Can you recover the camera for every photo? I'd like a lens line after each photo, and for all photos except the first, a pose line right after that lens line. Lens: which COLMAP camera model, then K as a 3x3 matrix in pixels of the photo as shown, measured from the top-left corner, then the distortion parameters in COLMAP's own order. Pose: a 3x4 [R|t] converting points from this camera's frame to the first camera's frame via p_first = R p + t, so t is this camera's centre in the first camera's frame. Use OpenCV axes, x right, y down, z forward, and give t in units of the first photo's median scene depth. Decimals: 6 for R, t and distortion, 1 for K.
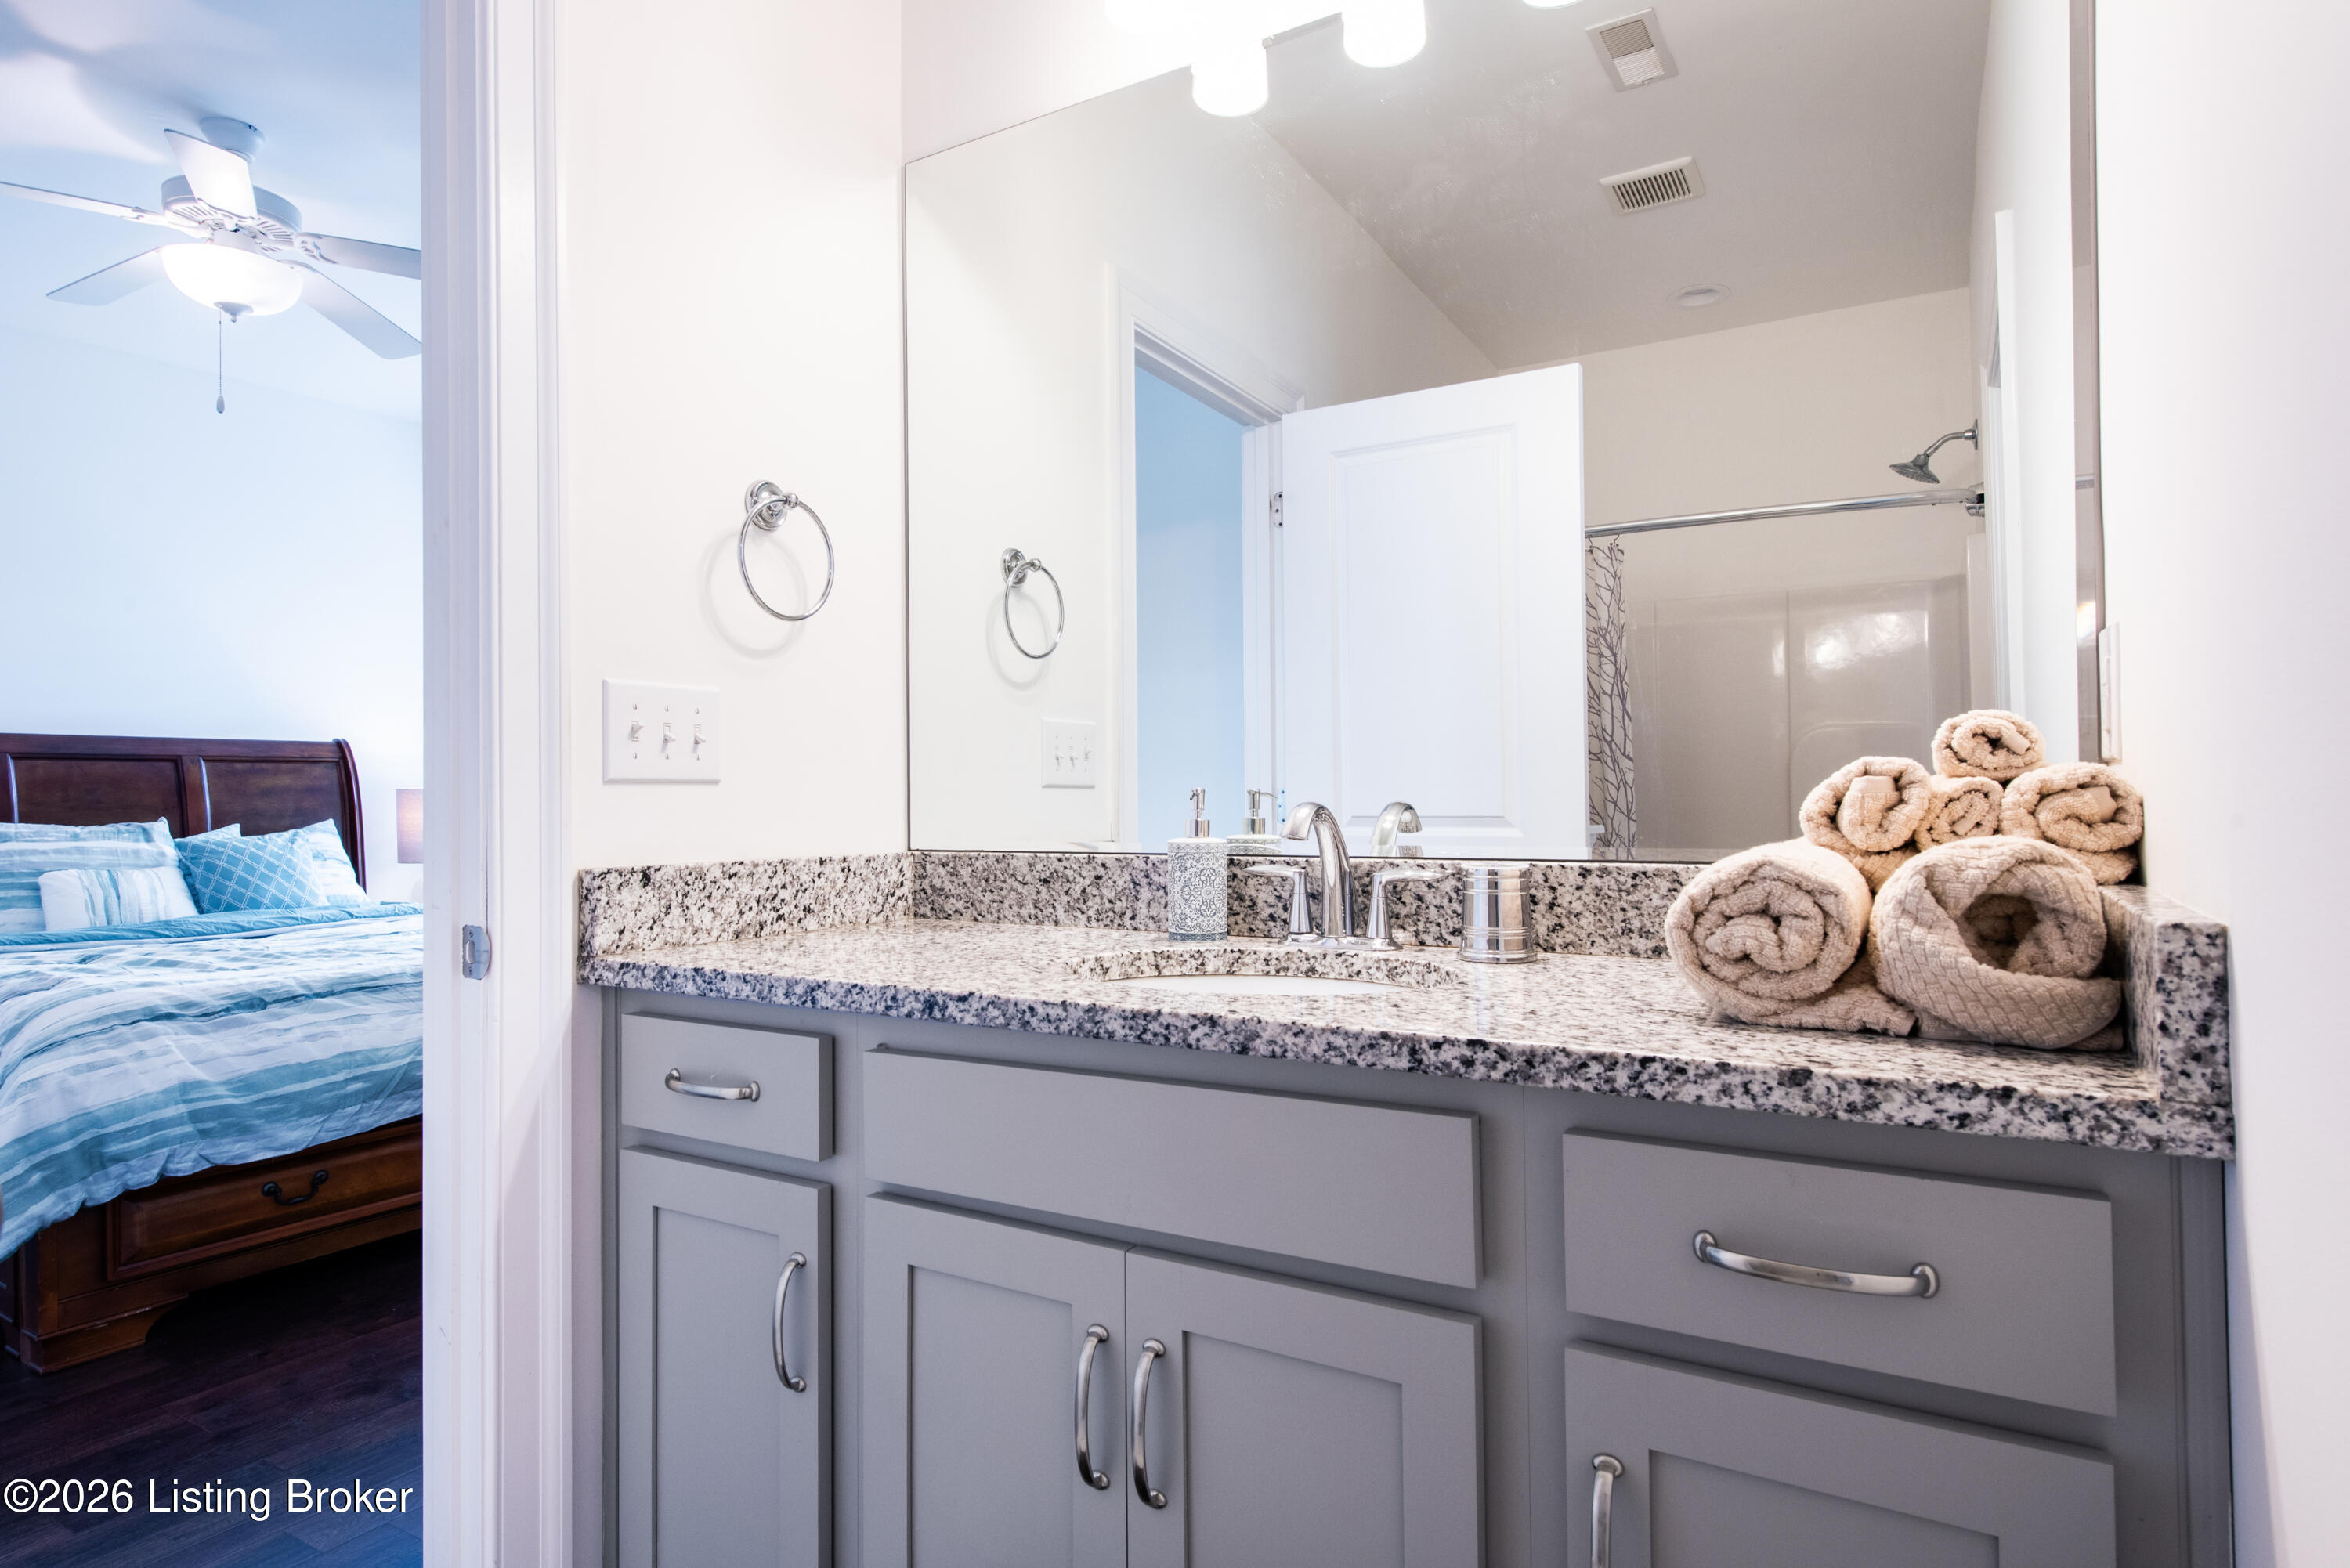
lens RADIAL K [[1303.8, 0, 1171.4], [0, 1303.8, 780.6], [0, 0, 1]] dist [0.004288, 0.000326]
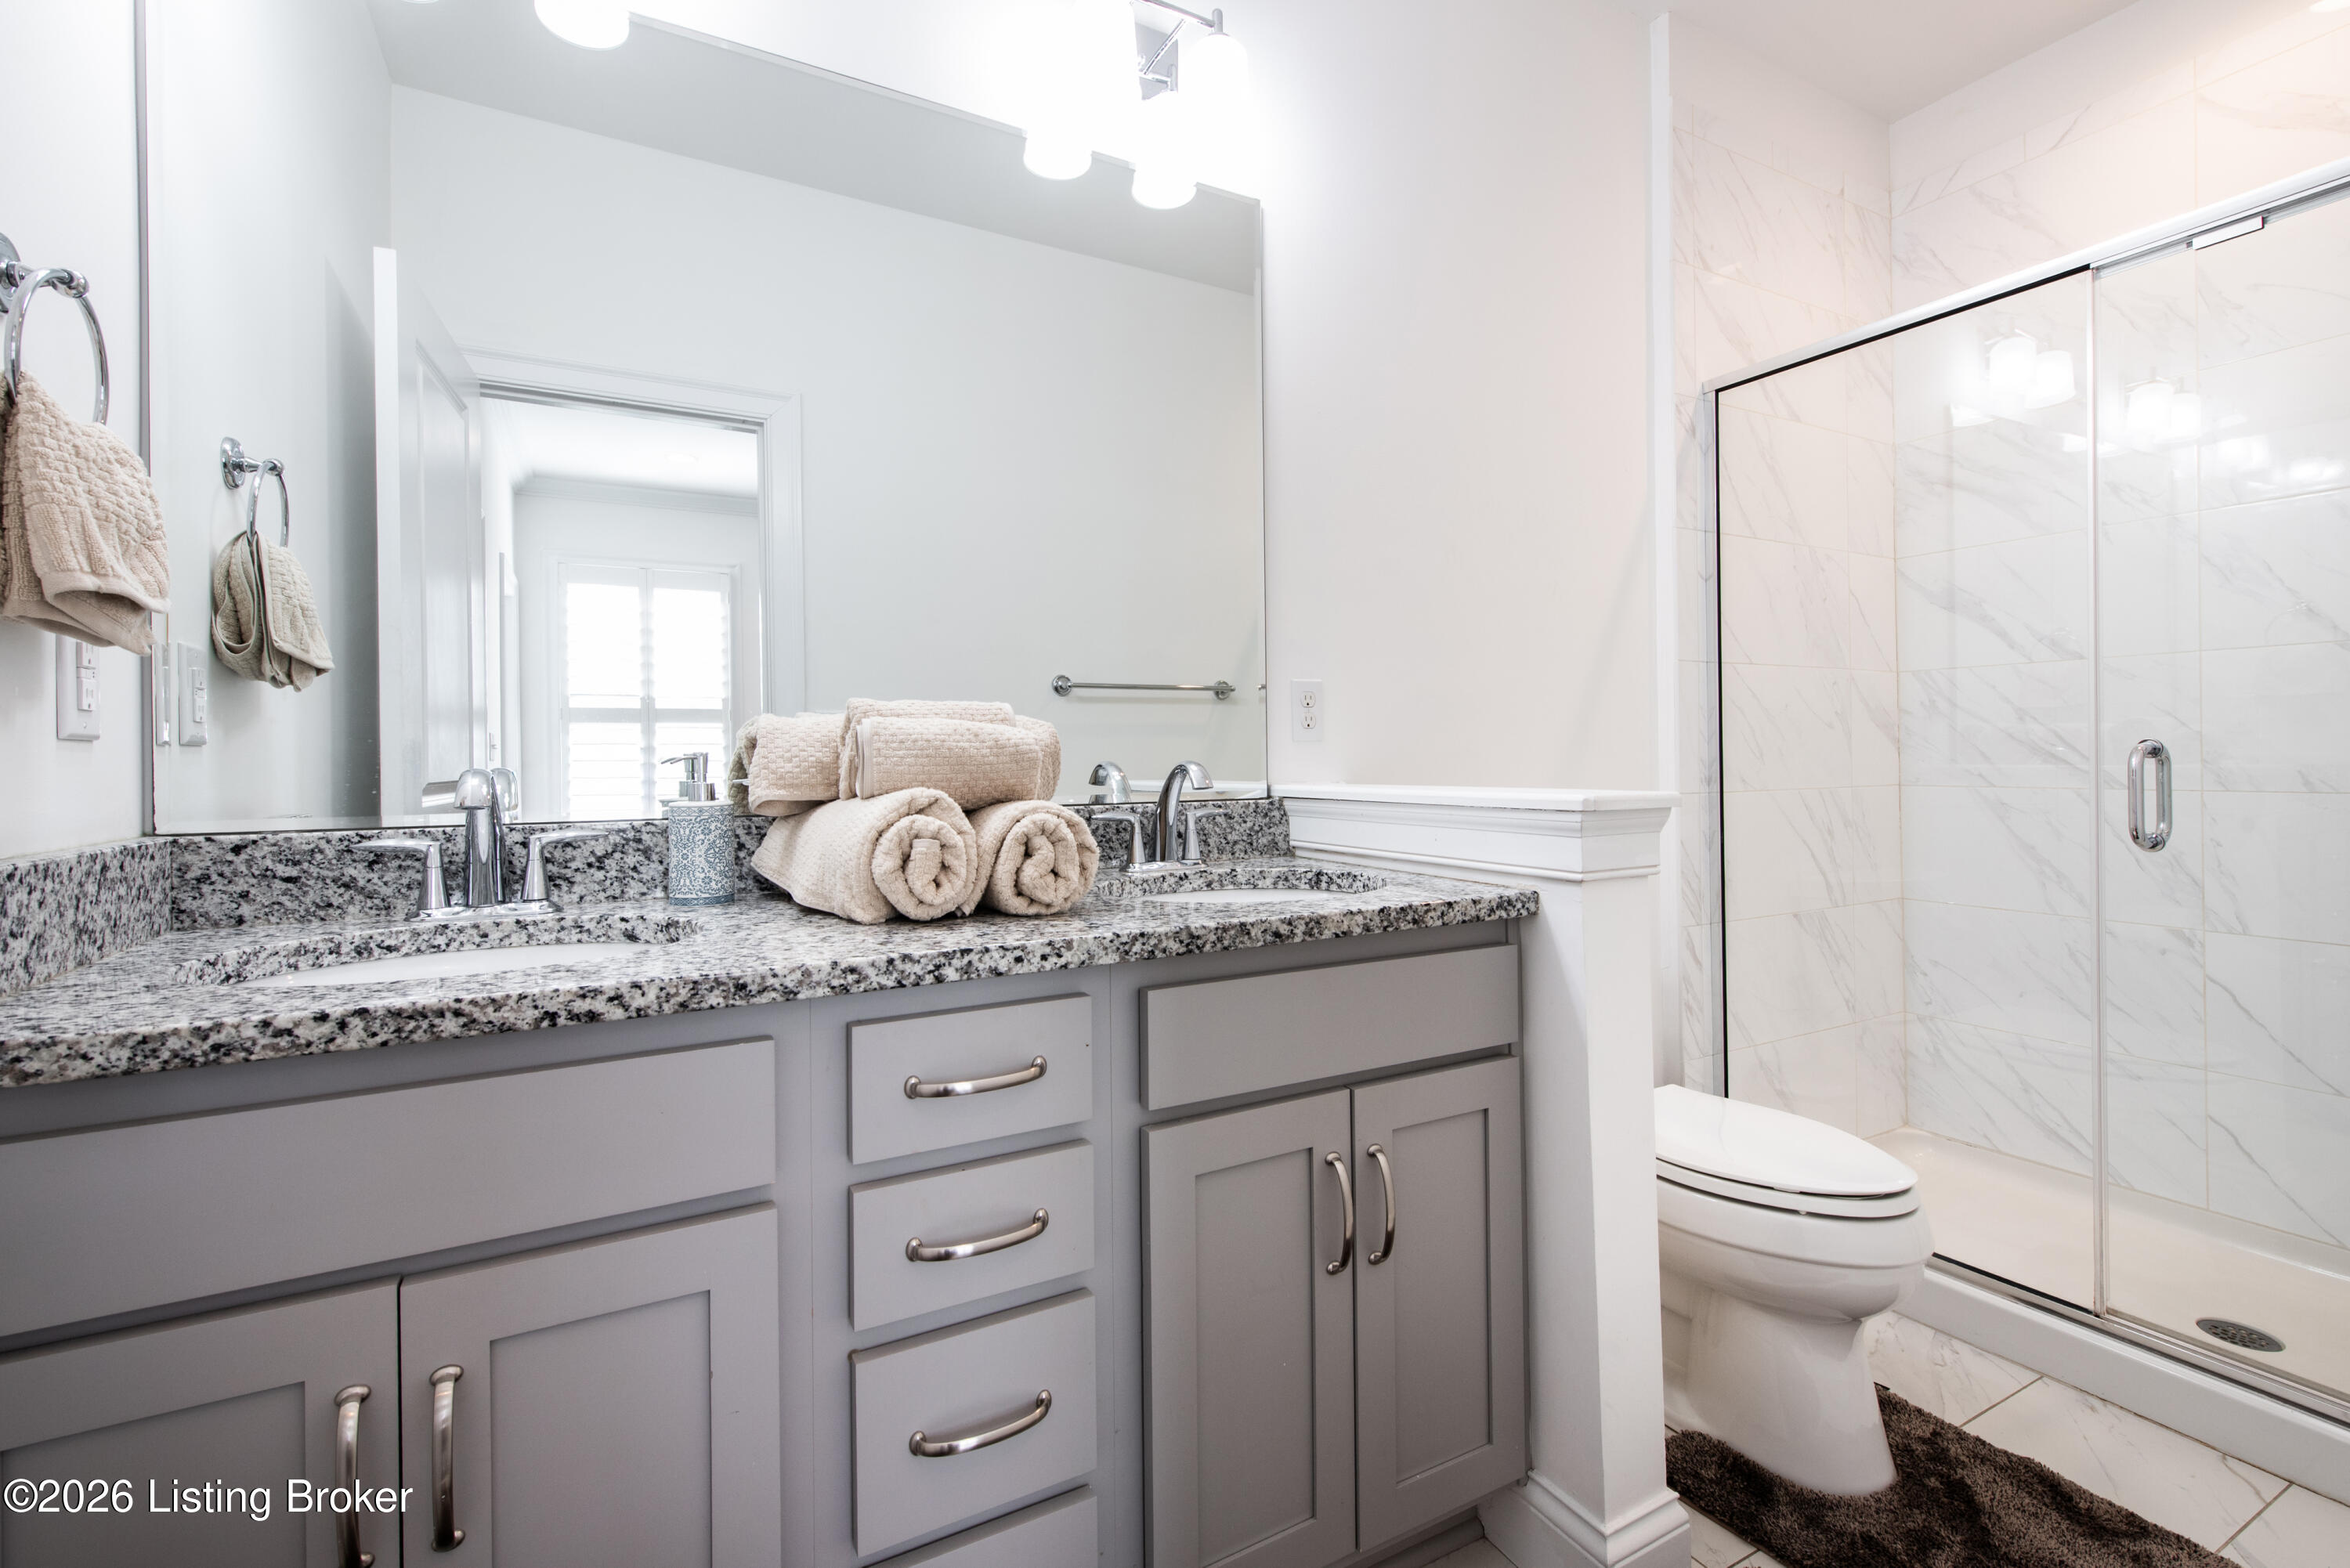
lens RADIAL K [[1011.6, 0, 1169.4], [0, 1011.6, 770.9], [0, 0, 1]] dist [0.004067, 0.000362]
pose [[0.514959, -0.005131, 0.857199, -0.492686], [-0.008206, 0.999907, 0.010915, 0.008319], [-0.857175, -0.012655, 0.514869, 0.295612]]
